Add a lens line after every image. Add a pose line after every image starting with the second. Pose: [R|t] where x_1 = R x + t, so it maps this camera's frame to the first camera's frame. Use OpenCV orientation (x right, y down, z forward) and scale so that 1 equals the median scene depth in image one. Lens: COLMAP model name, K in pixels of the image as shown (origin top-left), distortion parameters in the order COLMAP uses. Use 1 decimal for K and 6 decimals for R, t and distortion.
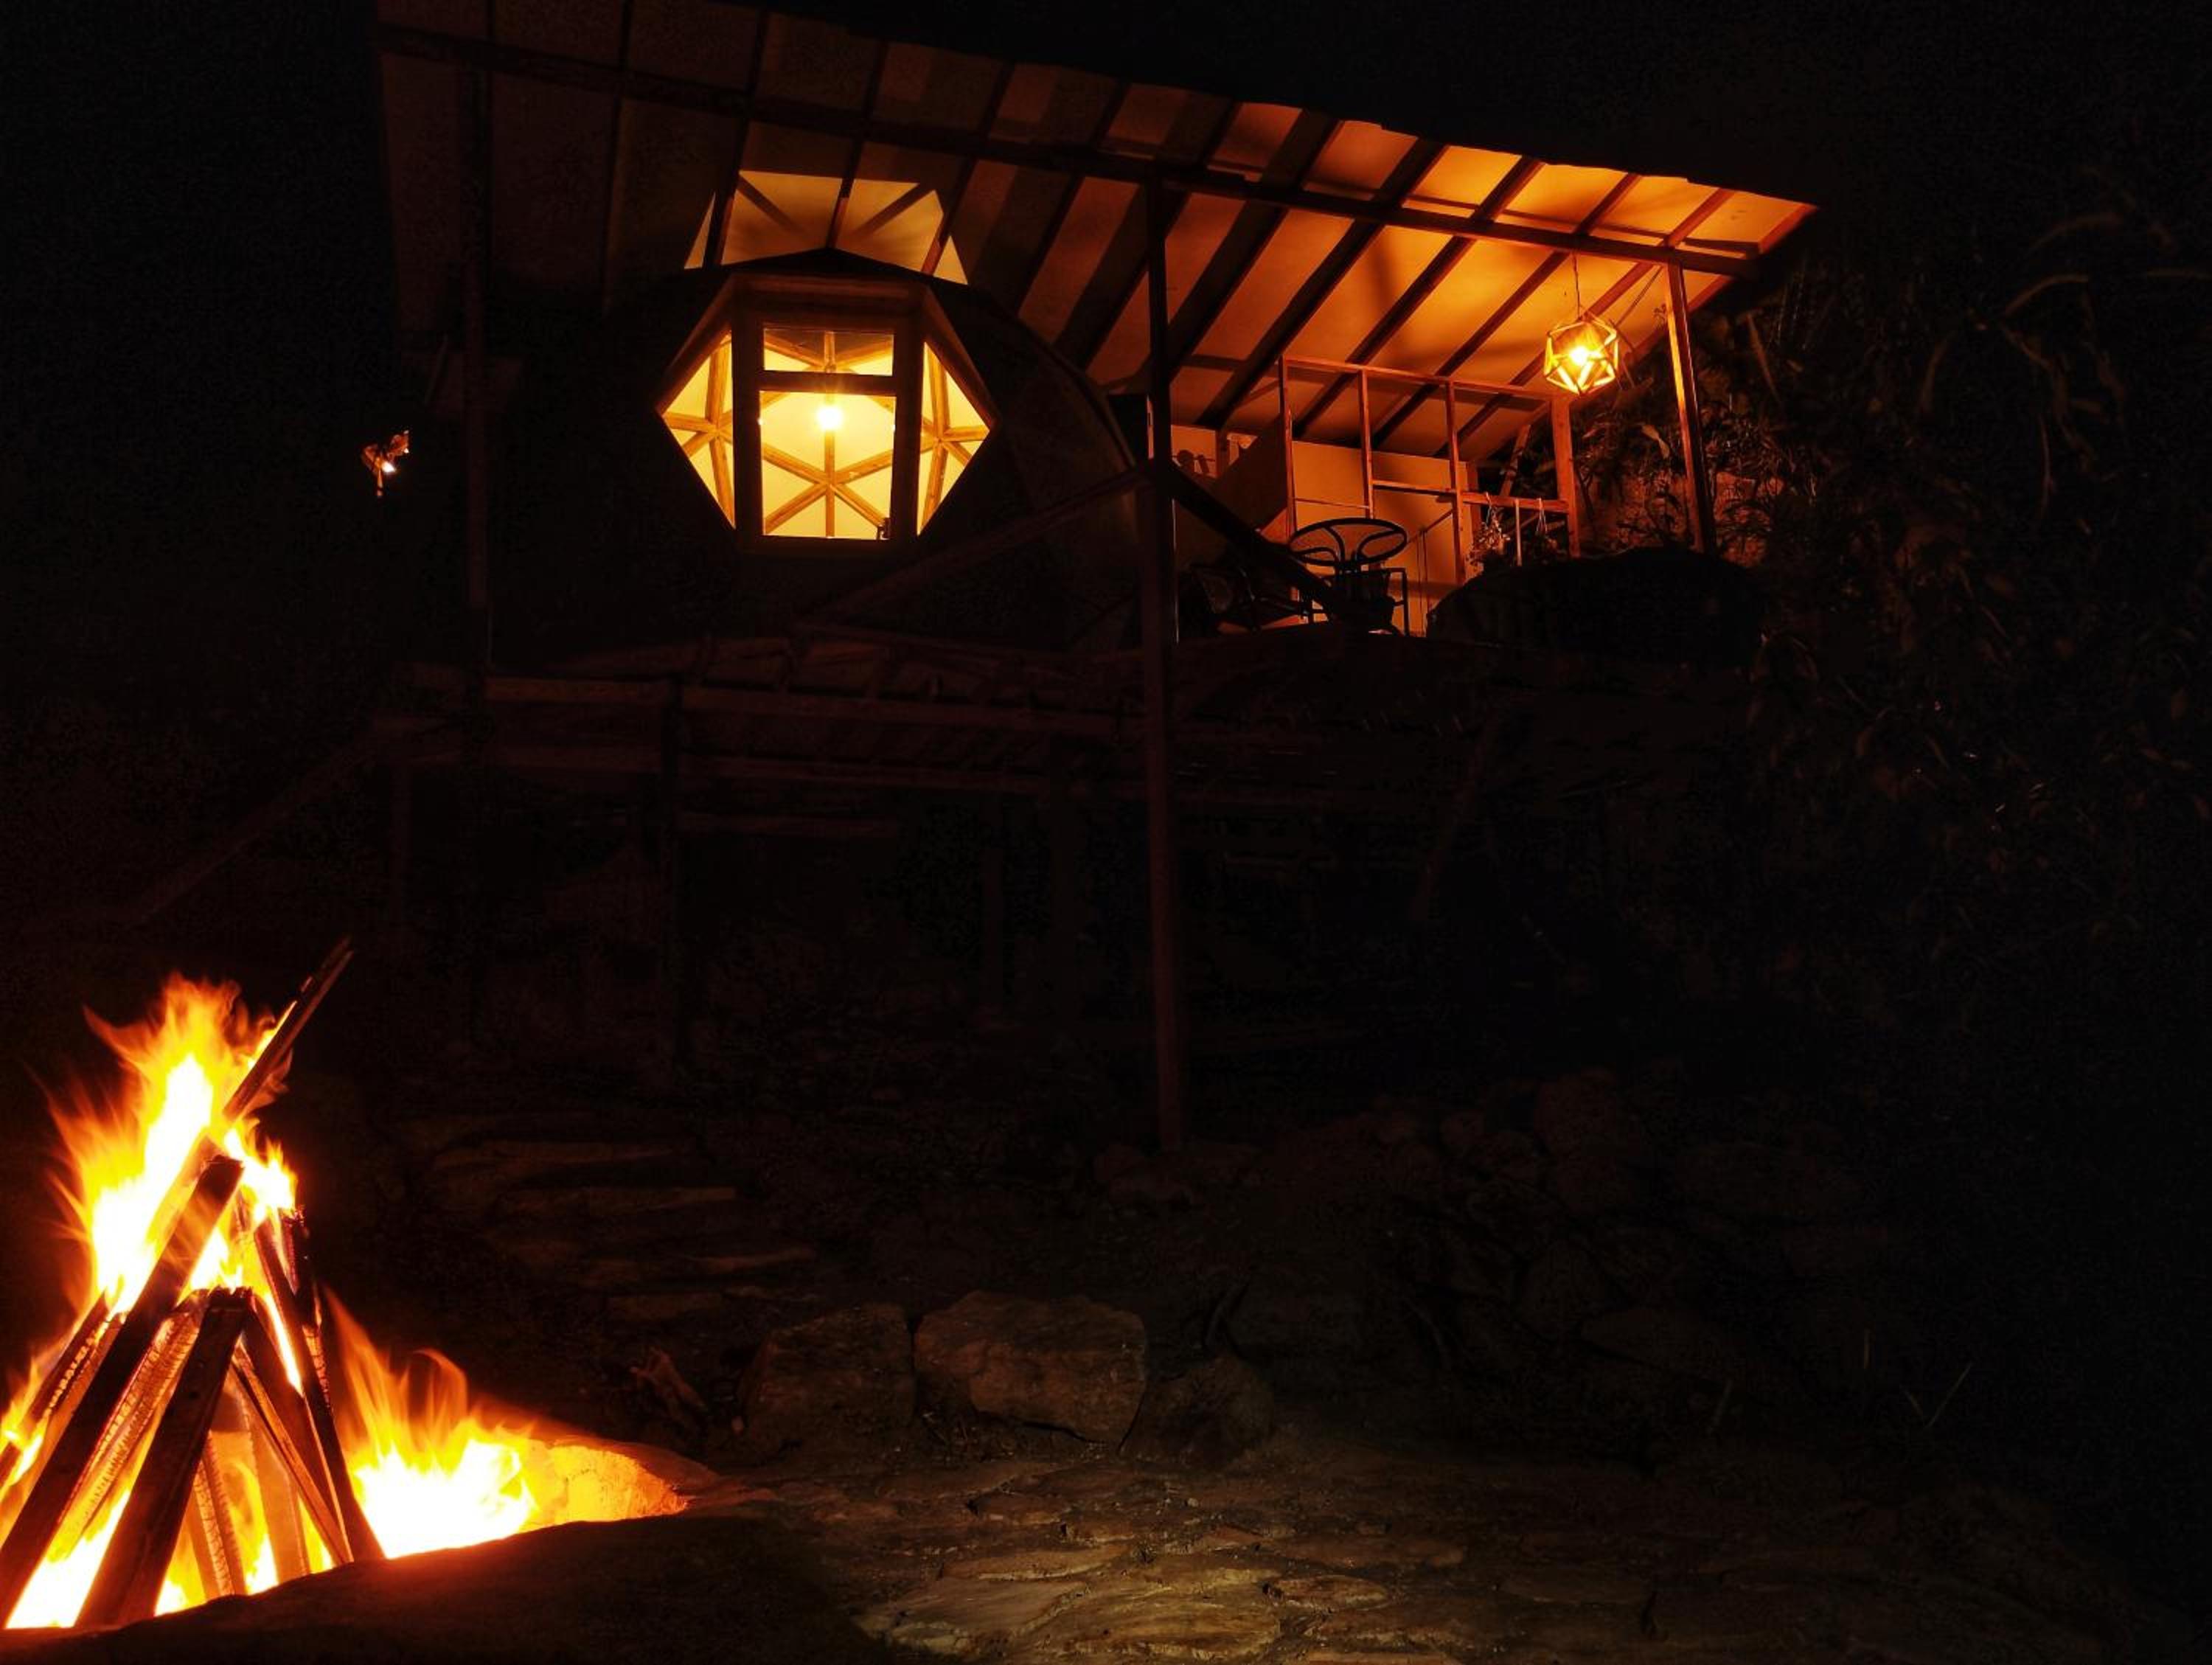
lens RADIAL K [[1833.2, 0, 1105.2], [0, 1833.2, 793.4], [0, 0, 1]] dist [0.065240, -0.001226]
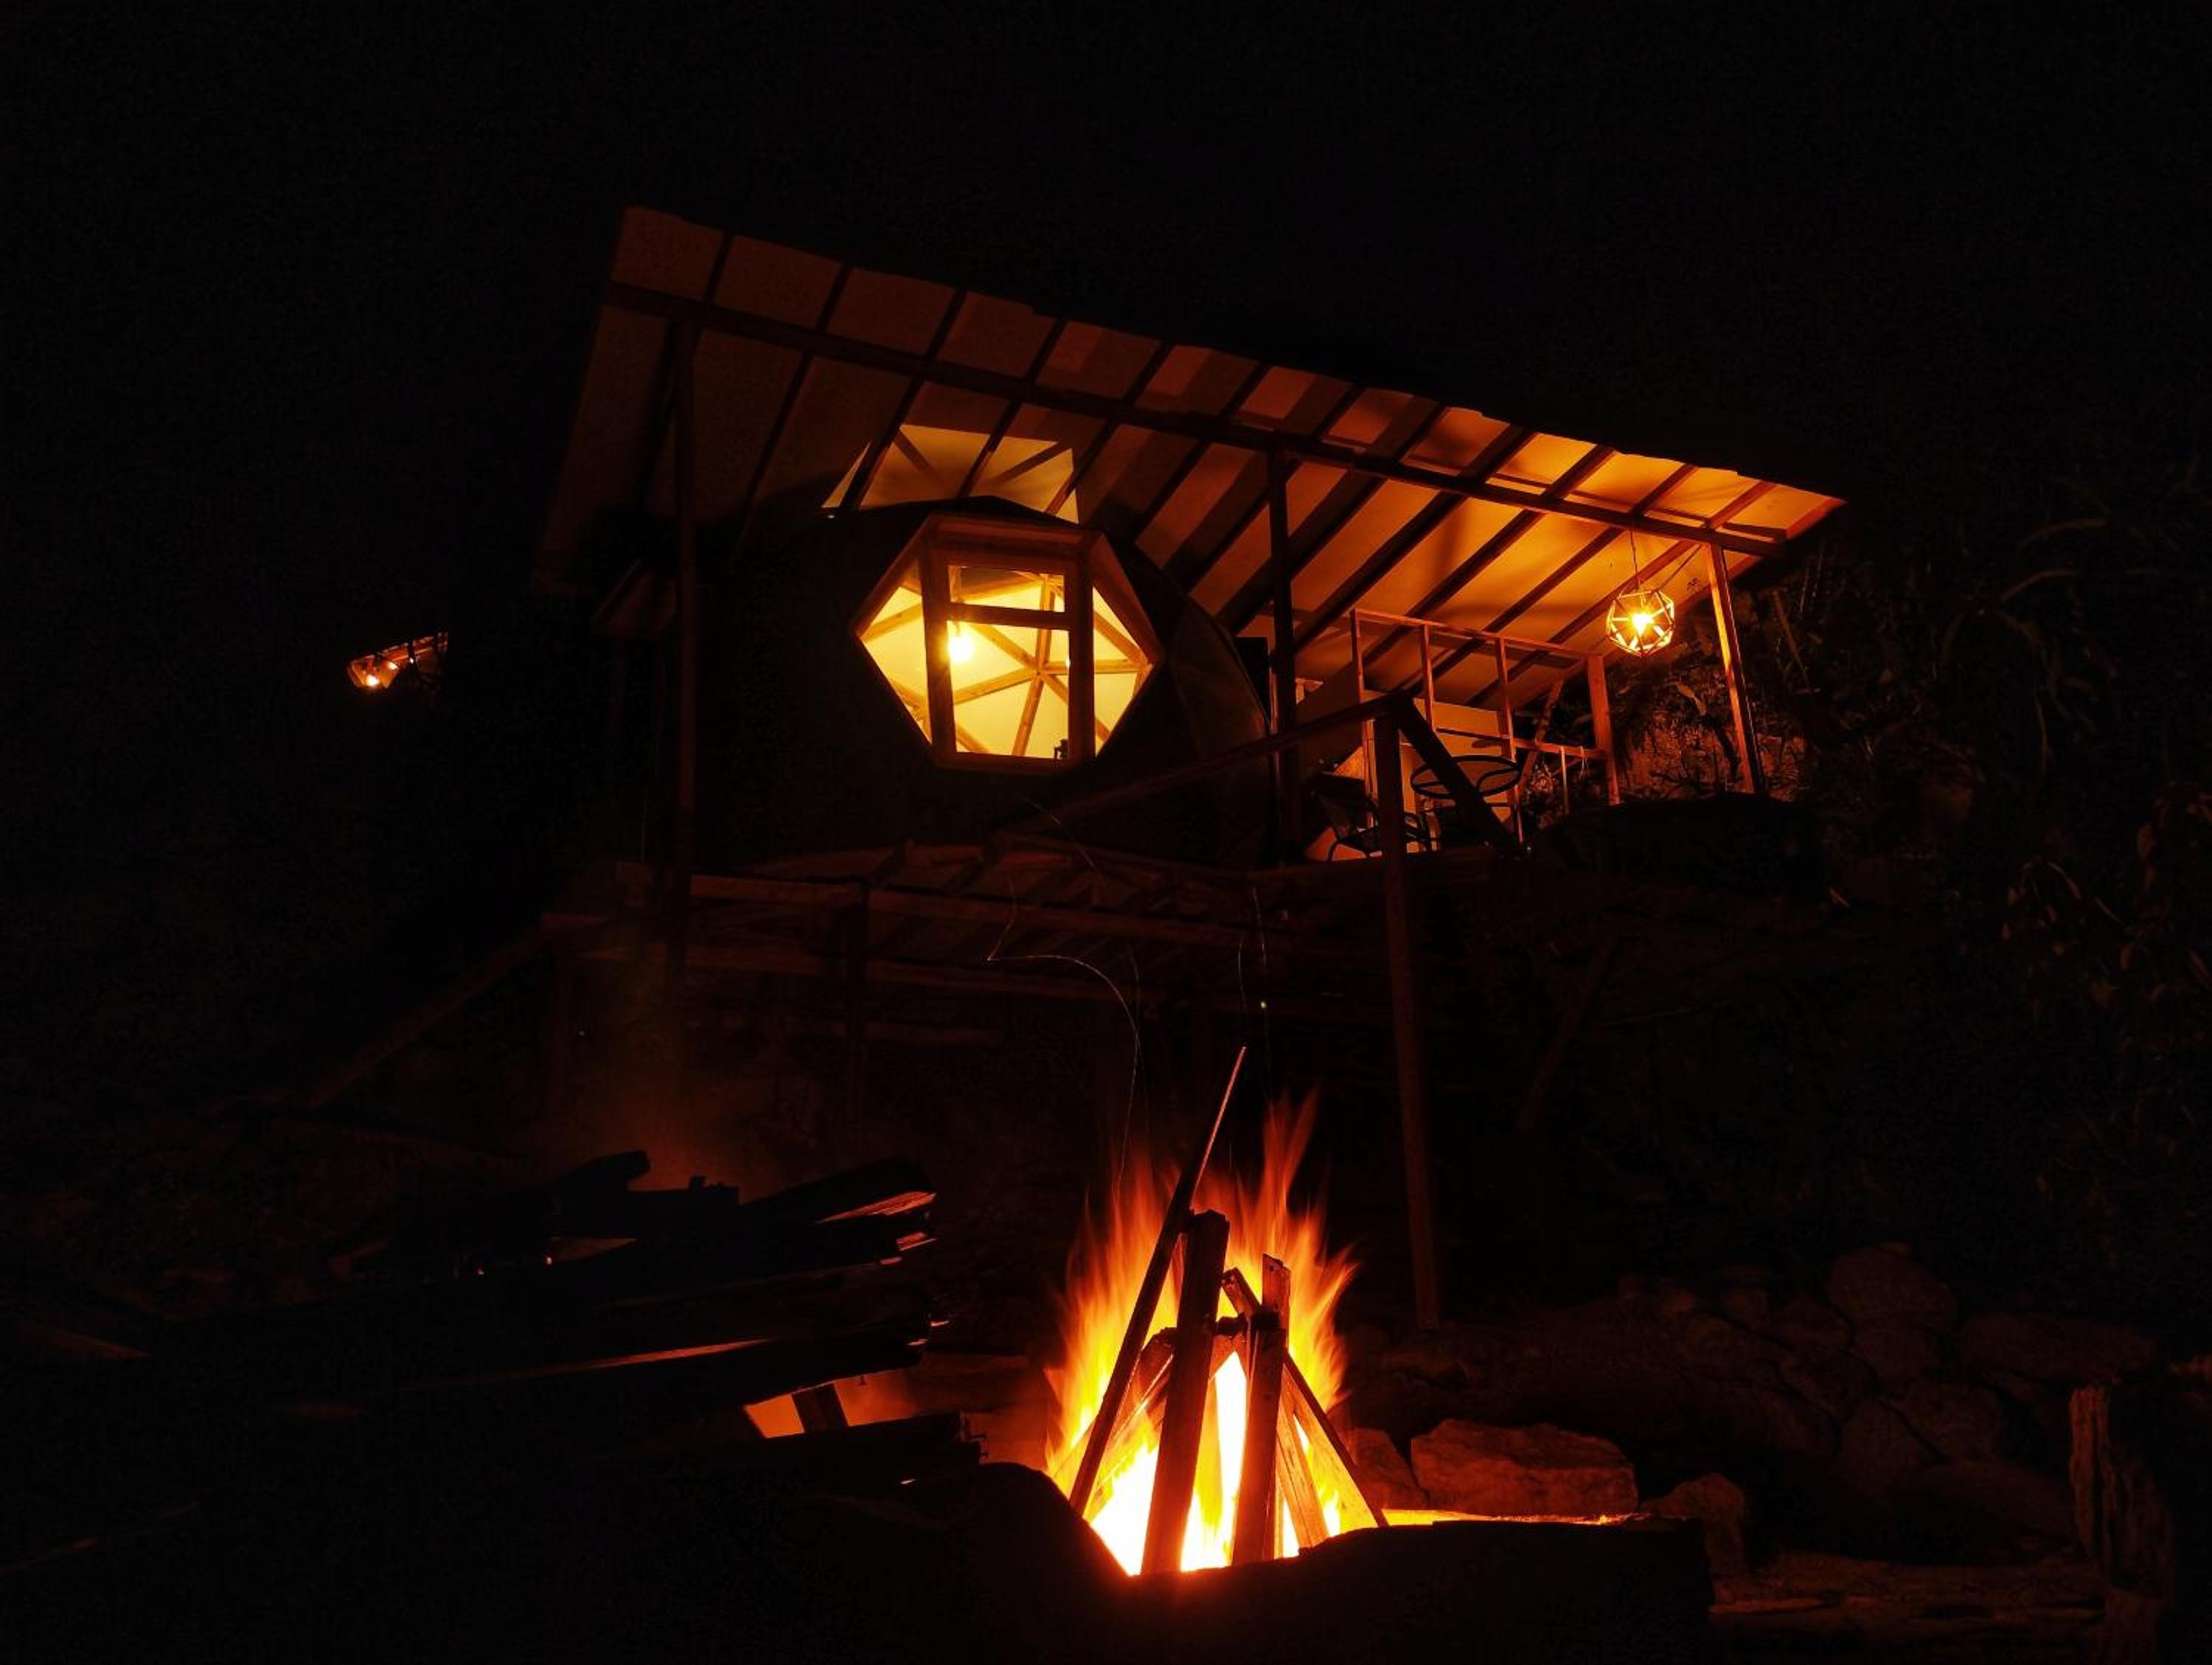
lens RADIAL K [[1833.2, 0, 1105.2], [0, 1833.2, 793.4], [0, 0, 1]] dist [0.065240, -0.001226]
pose [[0.996381, 0.033621, 0.078067, -0.145876], [-0.023129, 0.991032, -0.131604, 0.018733], [-0.081791, 0.129322, 0.988224, -0.051542]]
